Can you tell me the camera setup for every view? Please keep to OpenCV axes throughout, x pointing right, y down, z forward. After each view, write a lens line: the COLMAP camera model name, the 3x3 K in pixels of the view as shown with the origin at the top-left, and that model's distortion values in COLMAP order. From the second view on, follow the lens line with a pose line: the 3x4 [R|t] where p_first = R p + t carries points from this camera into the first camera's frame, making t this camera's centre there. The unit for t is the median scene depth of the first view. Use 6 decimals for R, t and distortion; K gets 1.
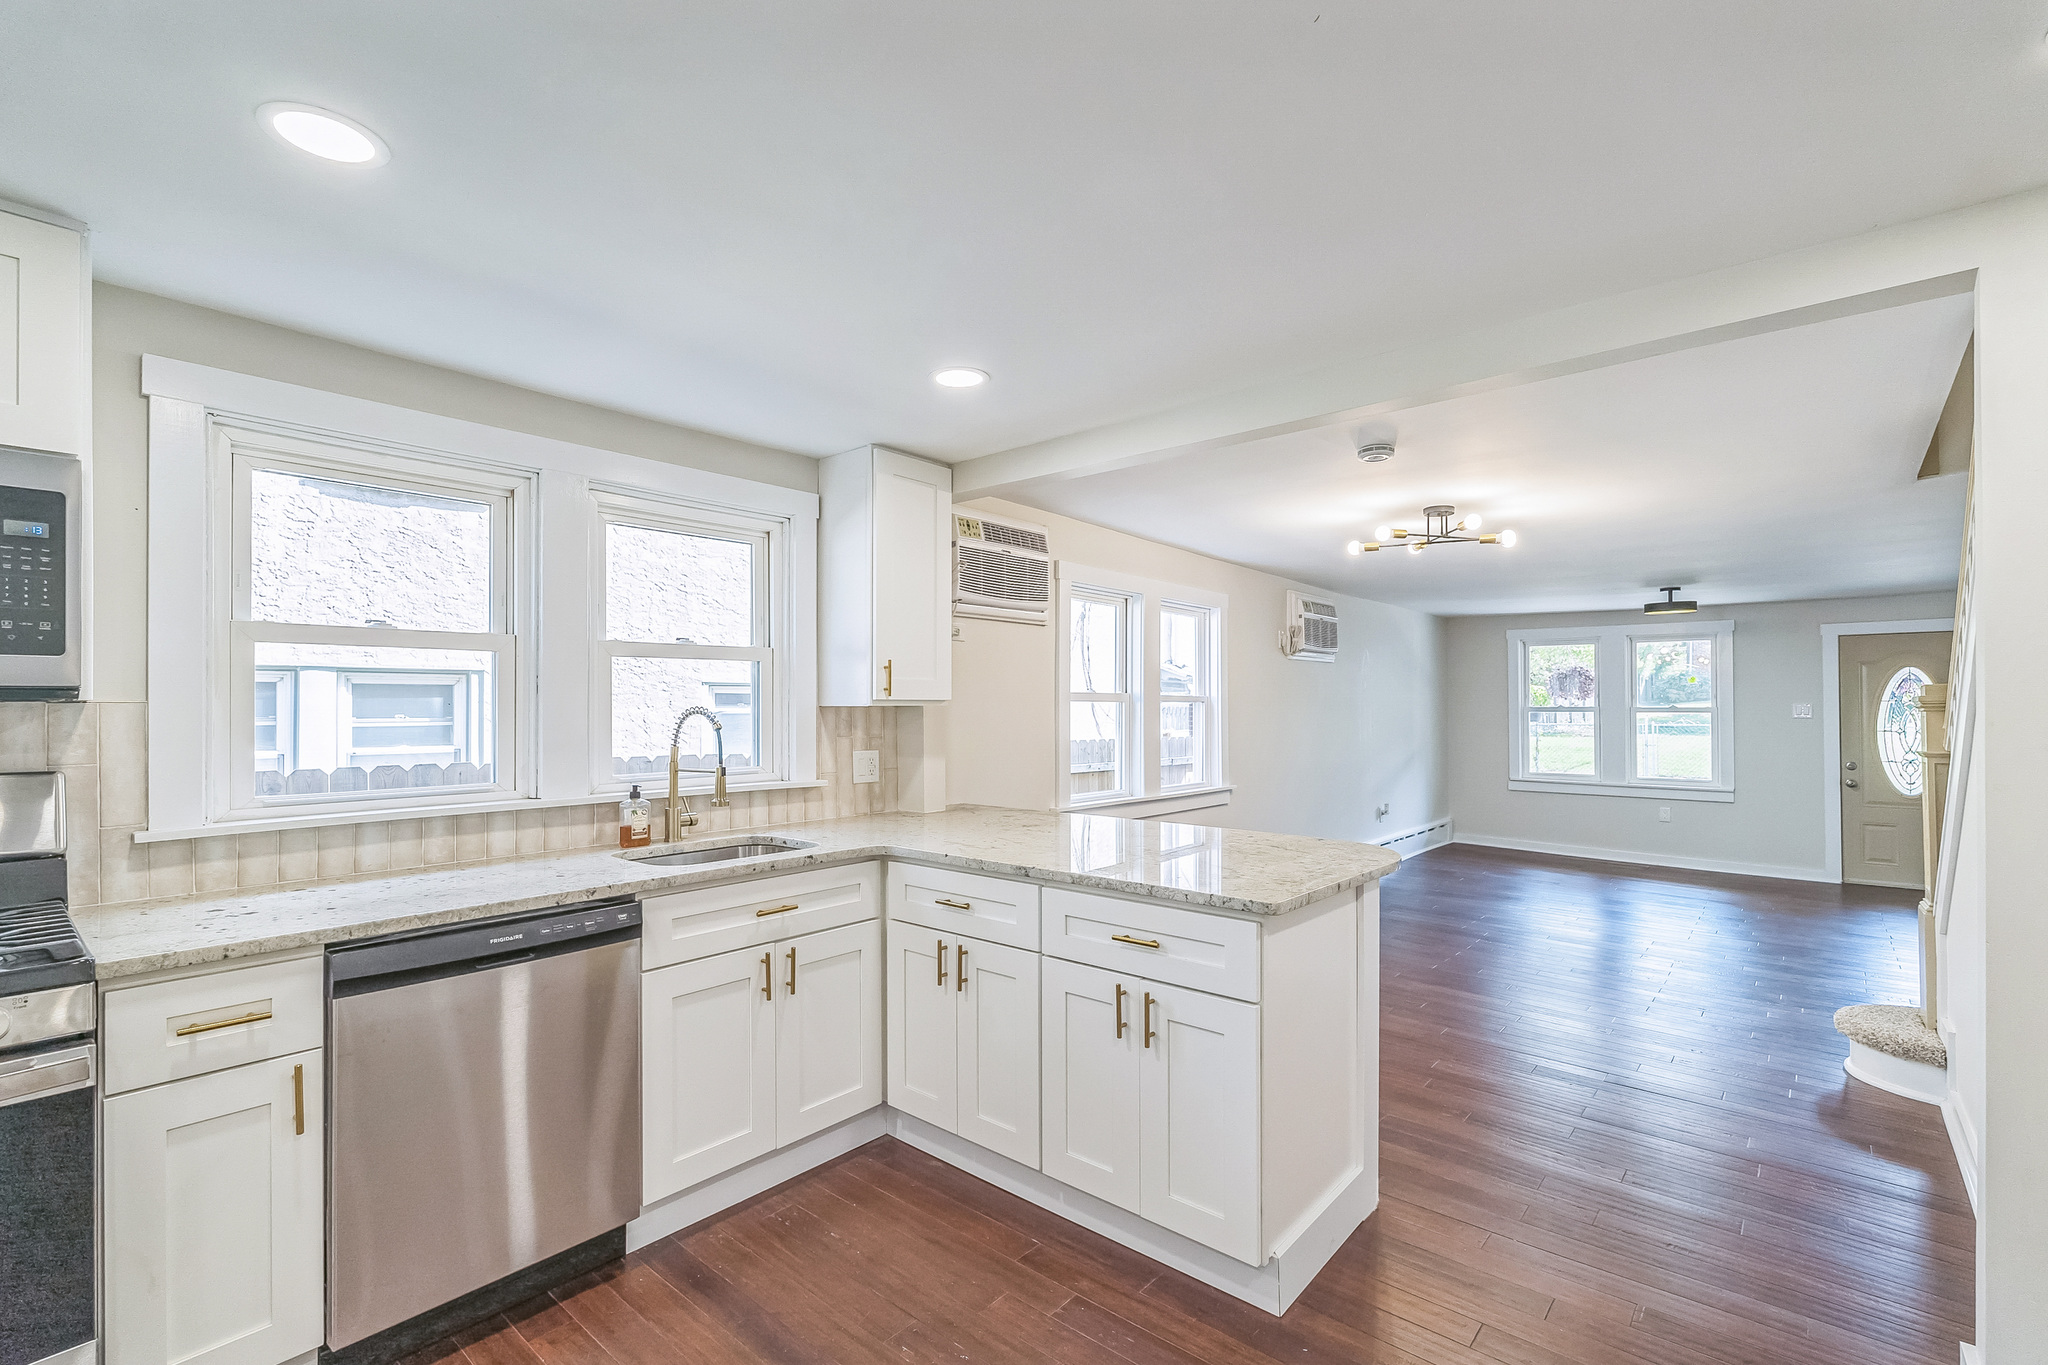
lens RADIAL K [[915.8, 0, 1026.7], [0, 915.8, 696.0], [0, 0, 1]] dist [-0.004067, 0.000012]
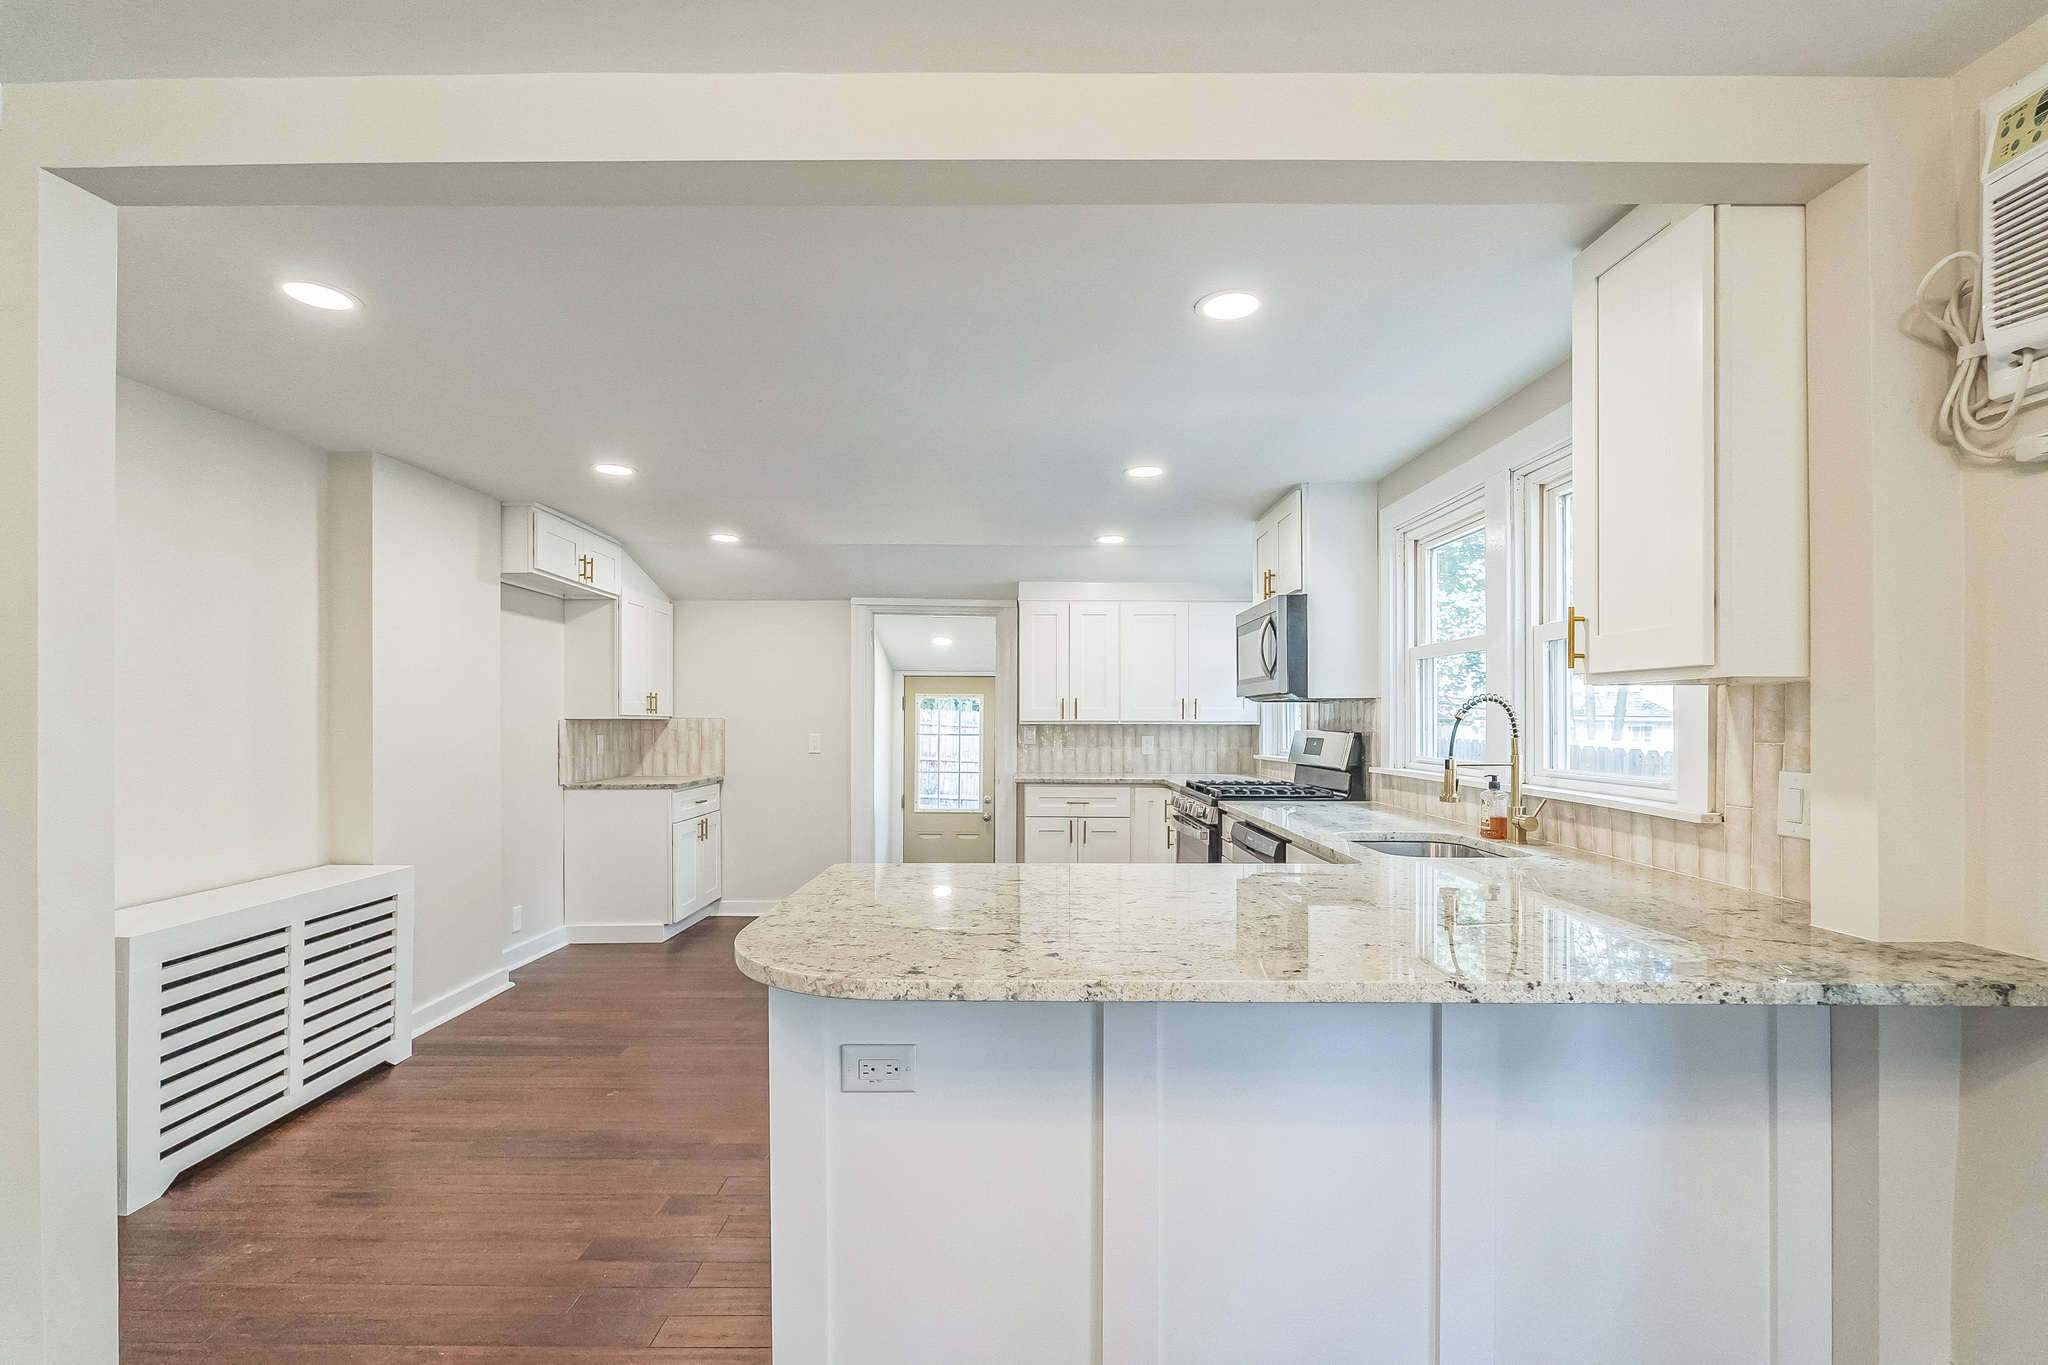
lens RADIAL K [[915.2, 0, 1021.5], [0, 915.2, 707.5], [0, 0, 1]] dist [-0.007640, 0.000353]
pose [[-0.759541, -0.003659, -0.650449, 0.602458], [0.009271, 0.999822, -0.016451, 0.038320], [0.650393, -0.018525, -0.759372, 1.460650]]
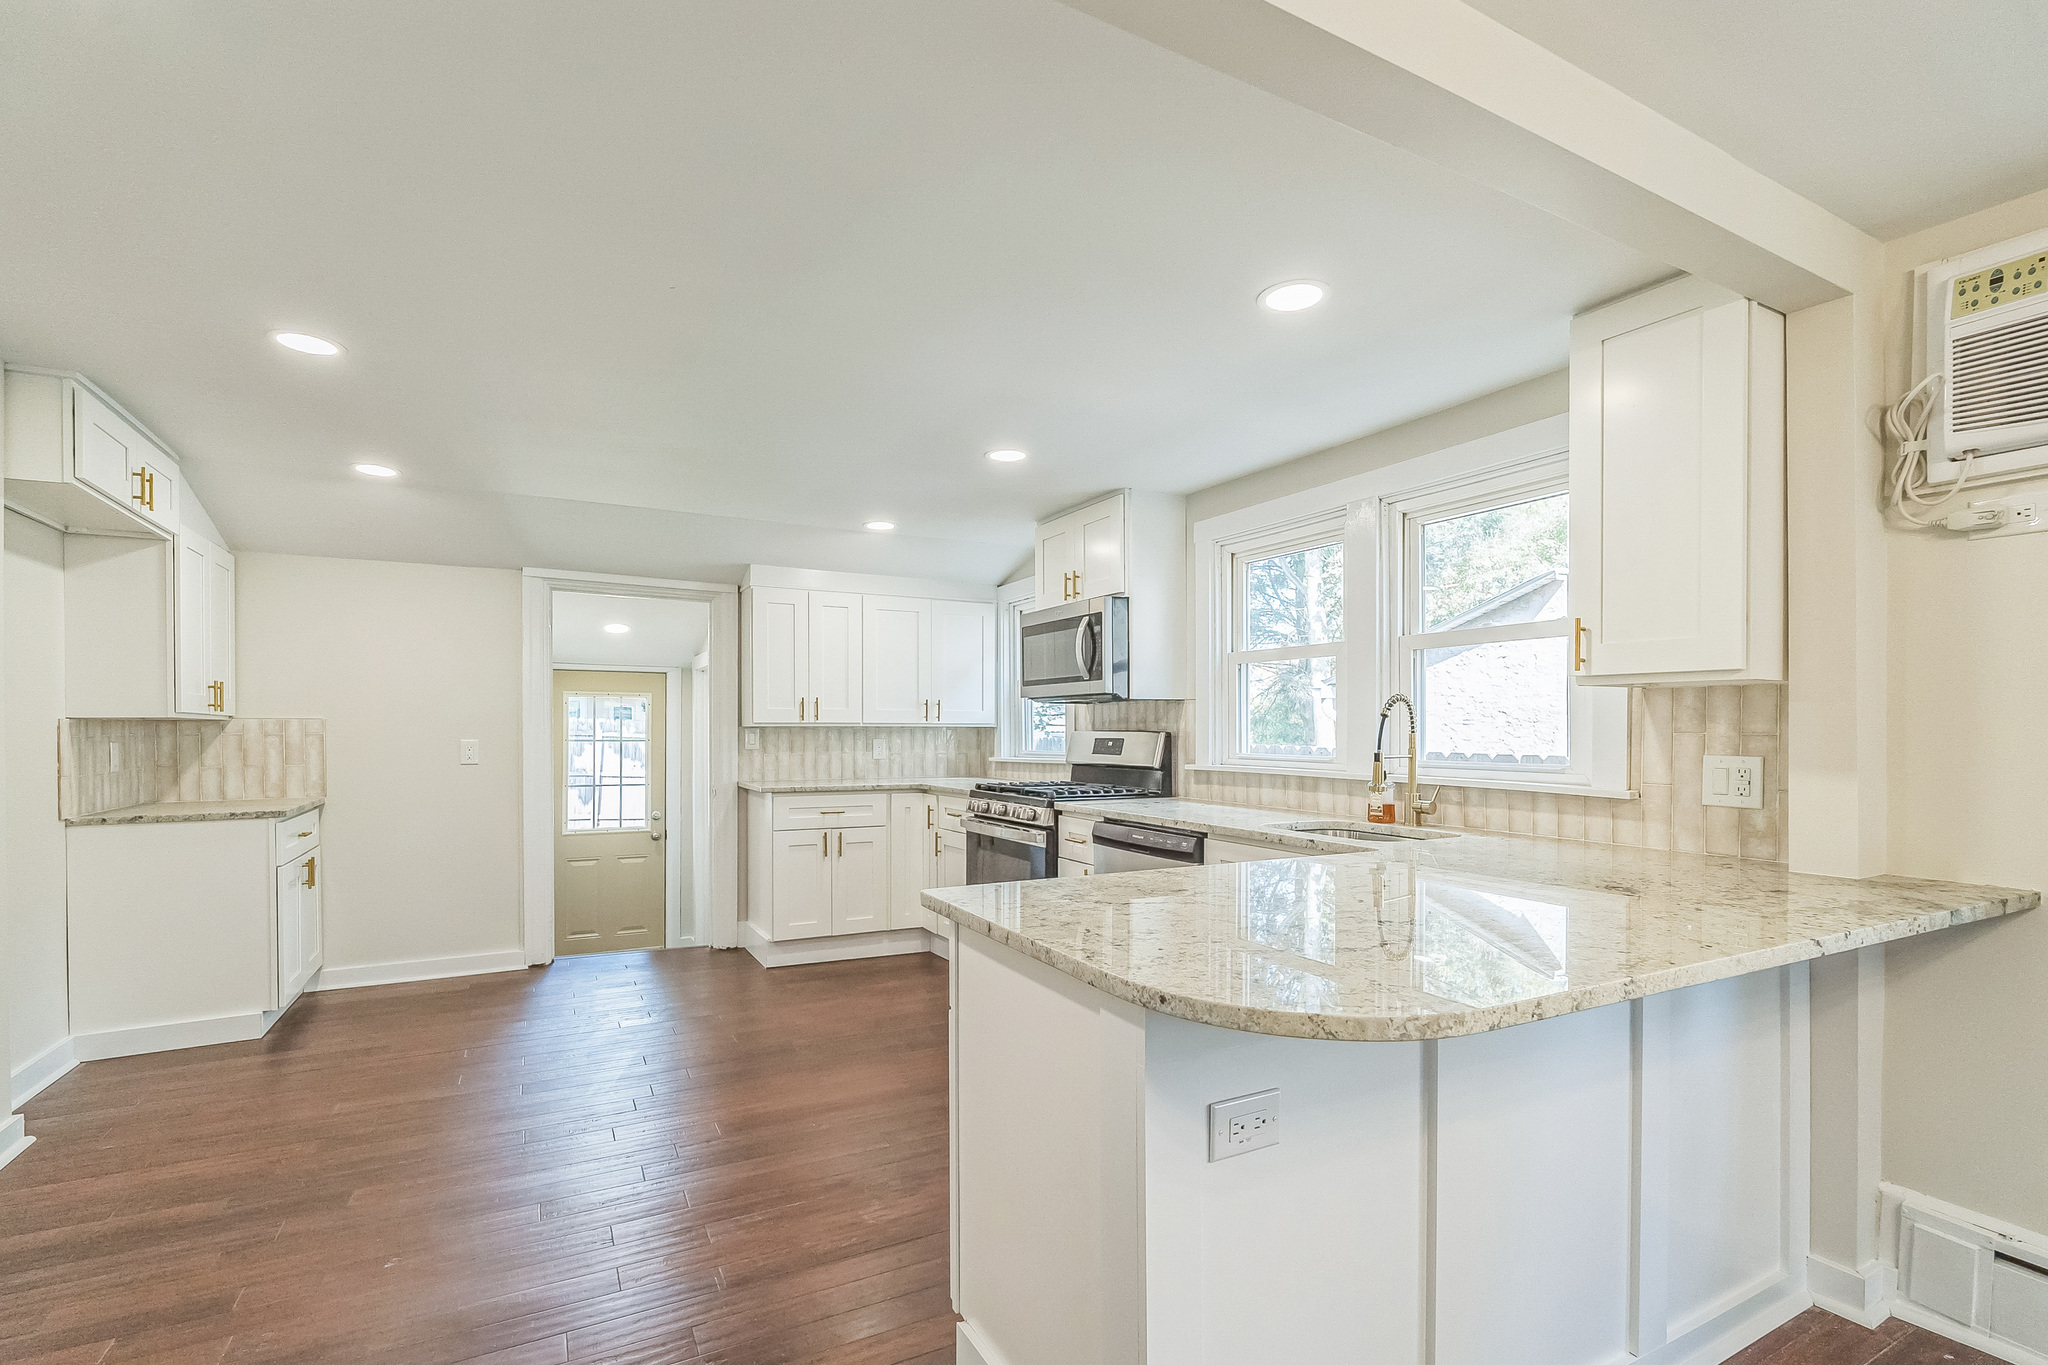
lens RADIAL K [[925.2, 0, 1015.7], [0, 925.2, 725.5], [0, 0, 1]] dist [-0.003110, -0.000398]
pose [[-0.361245, 0.003691, -0.932463, 0.789318], [0.009726, 0.999953, 0.000191, 0.045010], [0.932420, -0.009000, -0.361264, 1.027601]]
